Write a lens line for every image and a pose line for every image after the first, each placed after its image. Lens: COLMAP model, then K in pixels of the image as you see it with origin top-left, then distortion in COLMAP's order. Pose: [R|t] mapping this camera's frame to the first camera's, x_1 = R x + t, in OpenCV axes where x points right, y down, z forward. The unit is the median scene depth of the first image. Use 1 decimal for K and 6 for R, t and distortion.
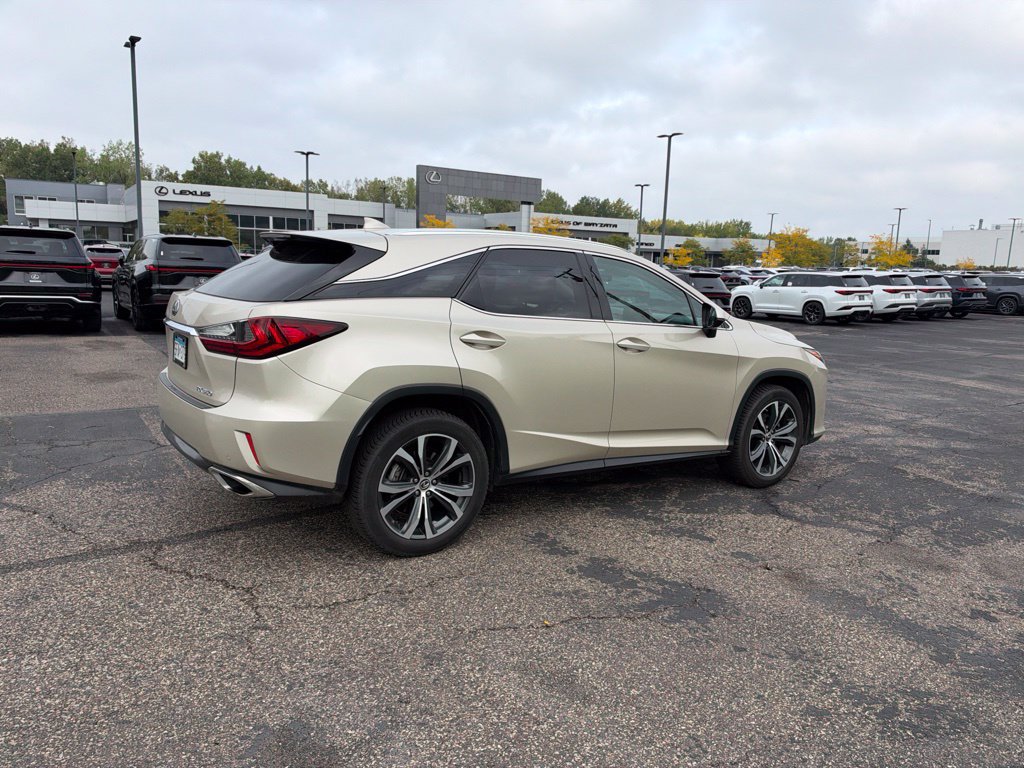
lens RADIAL K [[741.6, 0, 517.3], [0, 741.6, 384.1], [0, 0, 1]] dist [0.004055, -0.020897]
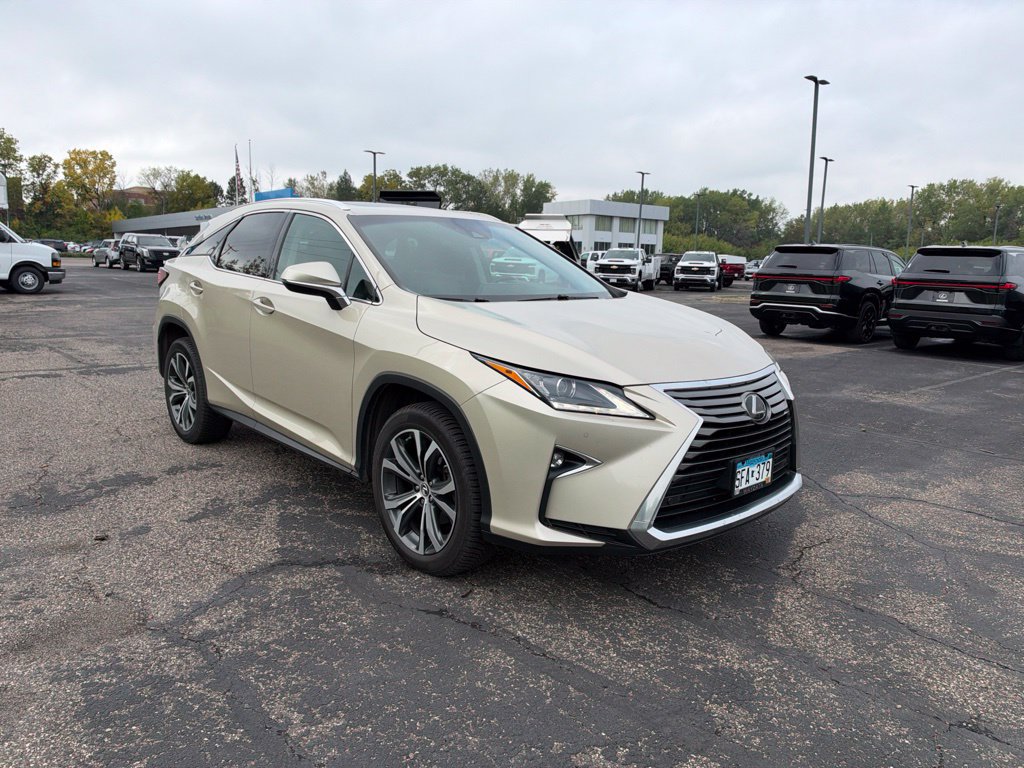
lens RADIAL K [[735.3, 0, 514.9], [0, 735.3, 387.7], [0, 0, 1]] dist [0.031869, -0.063539]
pose [[0.139359, 0.127268, -0.982030, 1.080971], [-0.174809, 0.979294, 0.102107, -0.097828], [0.974690, 0.157439, 0.158721, 1.123376]]
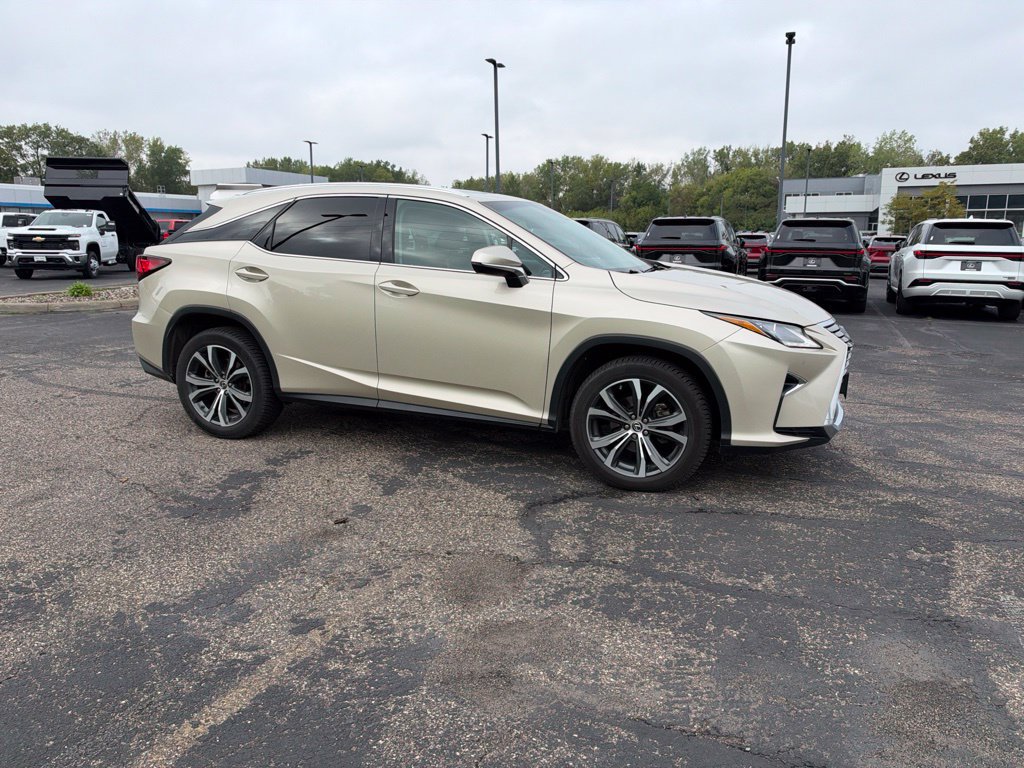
lens RADIAL K [[737.4, 0, 516.6], [0, 737.4, 390.0], [0, 0, 1]] dist [0.006494, -0.023359]
pose [[0.568417, 0.125334, -0.813138, 1.015726], [-0.108241, 0.991130, 0.077104, -0.010698], [0.815590, 0.044187, 0.576941, 0.543954]]
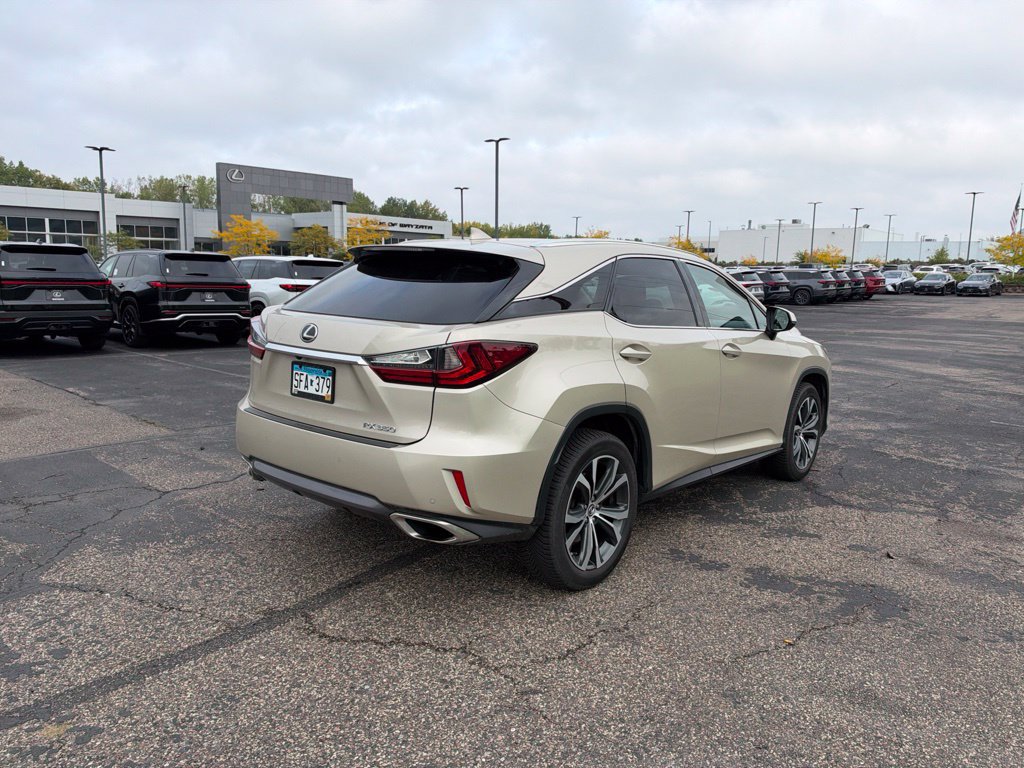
lens RADIAL K [[743.5, 0, 516.3], [0, 743.5, 362.8], [0, 0, 1]] dist [0.004450, -0.023305]
pose [[0.966693, -0.047950, 0.251407, -0.364450], [0.055338, 0.998216, -0.022398, -0.028966], [-0.249885, 0.035564, 0.967622, 0.084492]]
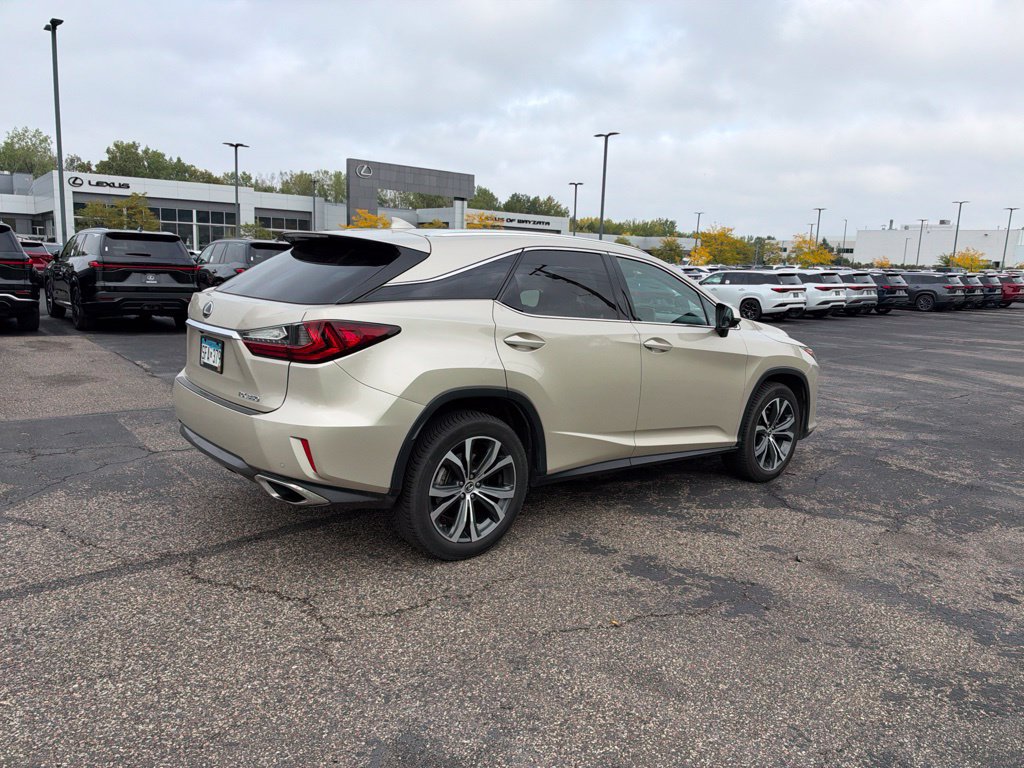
lens RADIAL K [[741.6, 0, 517.3], [0, 741.6, 384.1], [0, 0, 1]] dist [0.004055, -0.020897]
pose [[0.995584, -0.010571, 0.093275, -0.124259], [0.010128, 0.999935, 0.005220, -0.006038], [-0.093324, -0.004252, 0.995627, 0.005555]]
